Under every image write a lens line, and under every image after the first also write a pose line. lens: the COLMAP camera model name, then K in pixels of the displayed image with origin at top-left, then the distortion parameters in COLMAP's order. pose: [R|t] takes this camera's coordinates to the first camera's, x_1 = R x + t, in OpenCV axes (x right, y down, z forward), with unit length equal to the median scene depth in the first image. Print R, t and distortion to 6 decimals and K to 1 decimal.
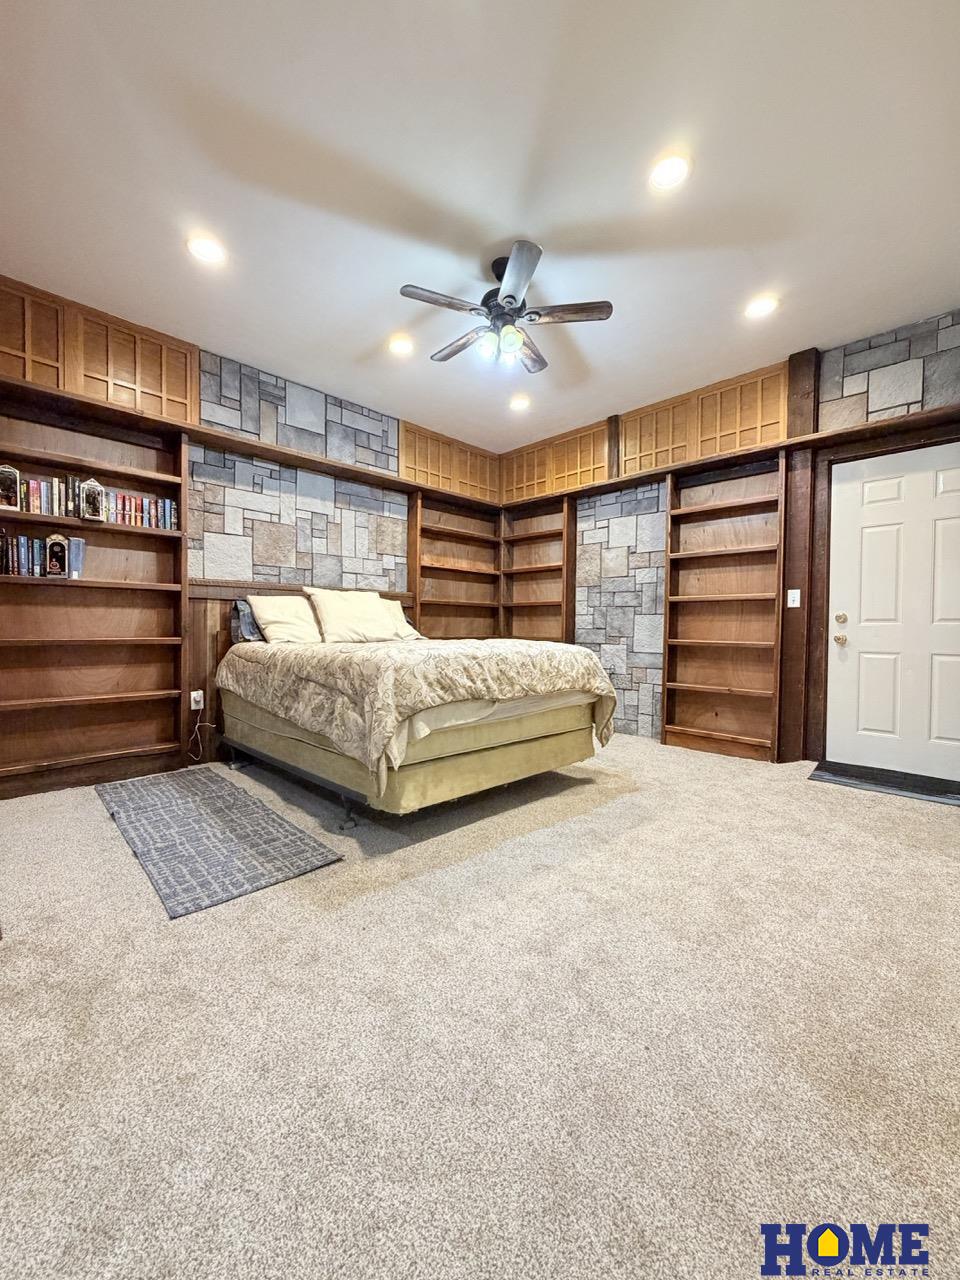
lens RADIAL K [[510.0, 0, 480.0], [0, 510.0, 640.0], [0, 0, 1]] dist [0.001818, 0.000207]
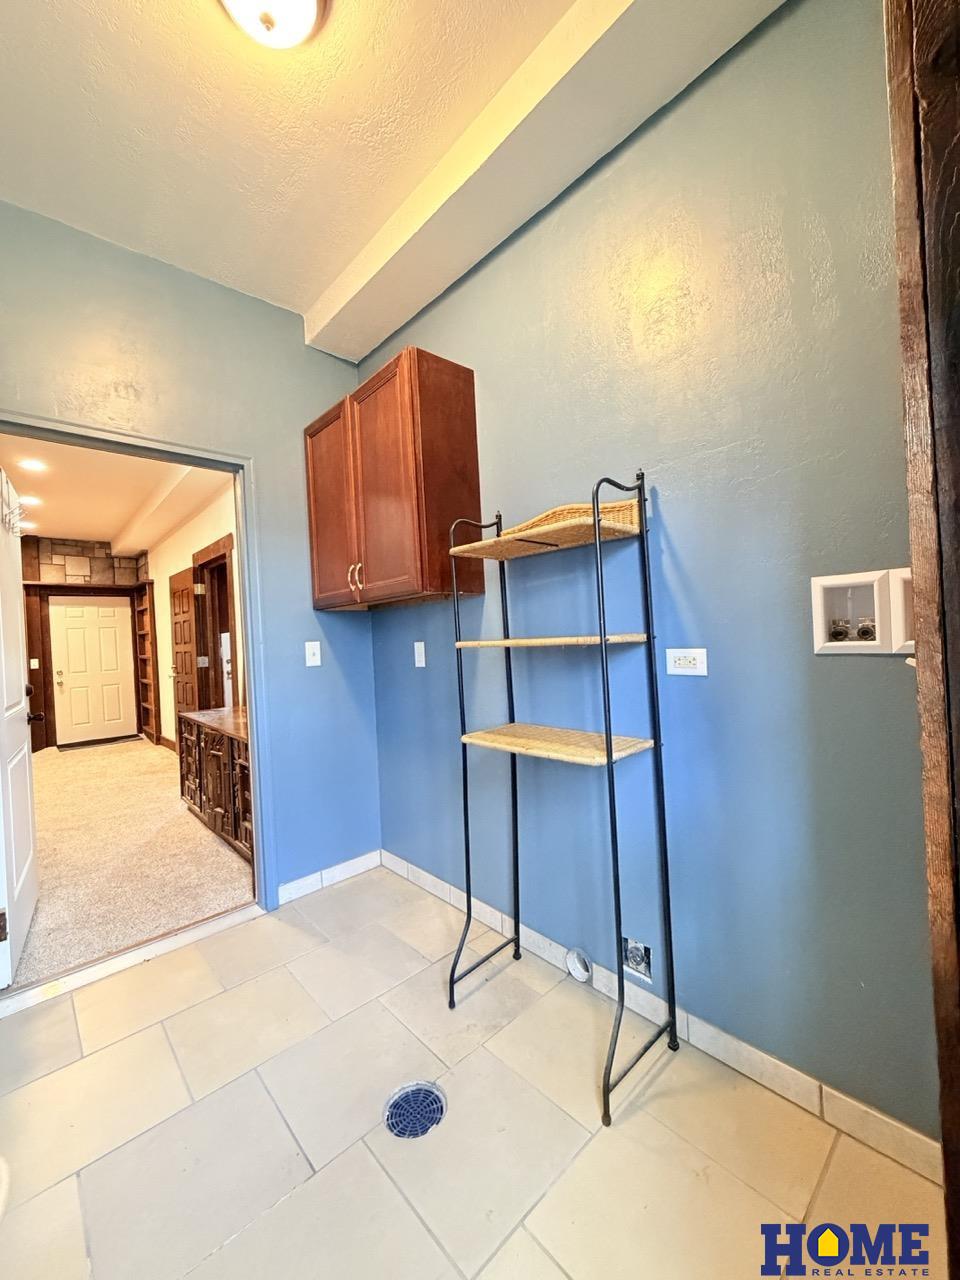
lens RADIAL K [[510.0, 0, 480.0], [0, 510.0, 640.0], [0, 0, 1]] dist [0.001818, 0.000207]
pose [[0.049716, -0.013147, 0.998677, -1.482457], [0.070088, 0.997494, 0.009642, -0.089917], [-0.996301, 0.069516, 0.050512, -0.929289]]
